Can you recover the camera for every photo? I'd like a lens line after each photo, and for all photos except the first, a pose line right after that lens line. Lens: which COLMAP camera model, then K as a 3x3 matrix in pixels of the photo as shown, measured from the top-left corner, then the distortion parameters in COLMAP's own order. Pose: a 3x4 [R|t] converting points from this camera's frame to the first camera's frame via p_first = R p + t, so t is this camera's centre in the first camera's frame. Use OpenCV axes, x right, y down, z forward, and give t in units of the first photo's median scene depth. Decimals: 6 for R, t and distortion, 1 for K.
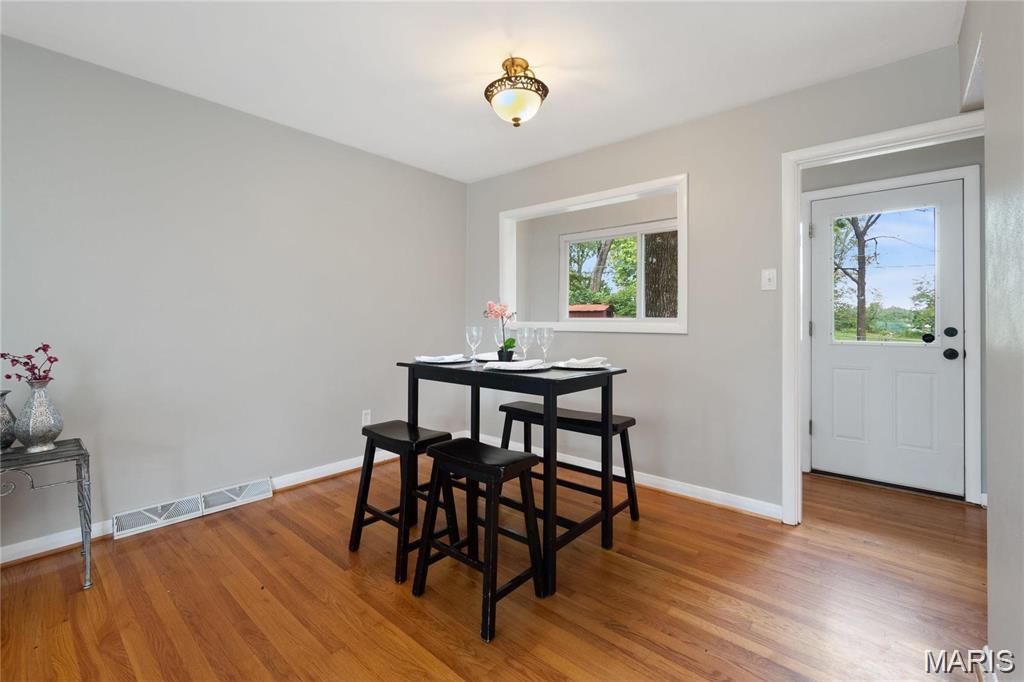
lens RADIAL K [[448.3, 0, 508.8], [0, 448.3, 316.4], [0, 0, 1]] dist [-0.004323, -0.000308]
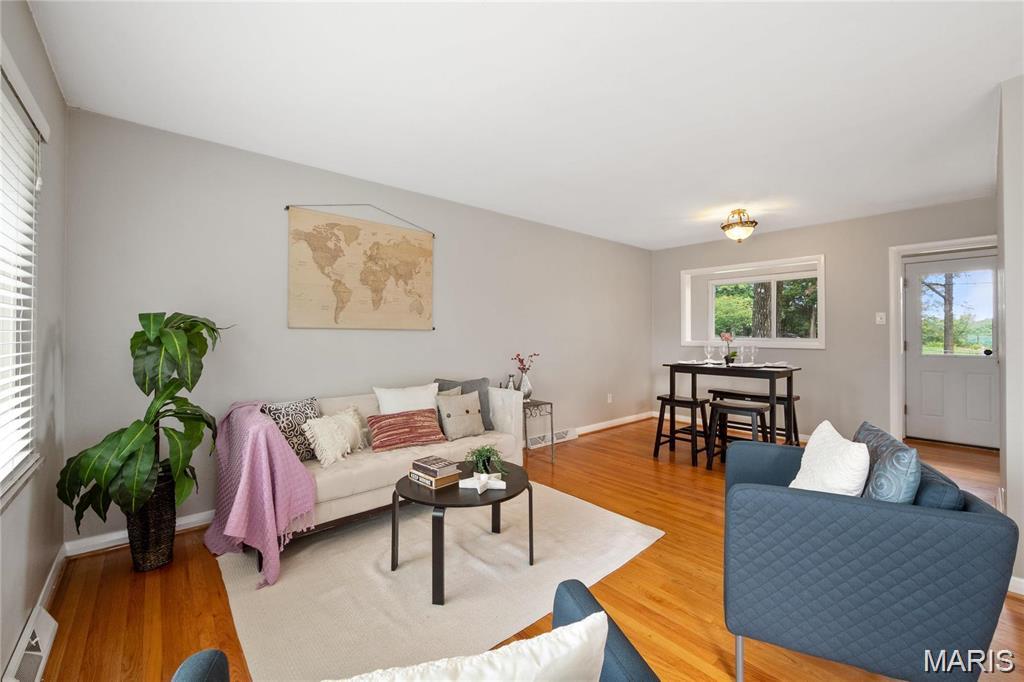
lens RADIAL K [[421.1, 0, 516.9], [0, 421.1, 329.9], [0, 0, 1]] dist [0.001455, -0.000005]
pose [[0.991373, -0.003708, -0.131019, -0.549616], [0.003593, 0.999993, -0.001115, -0.036799], [0.131022, 0.000634, 0.991379, -0.734074]]
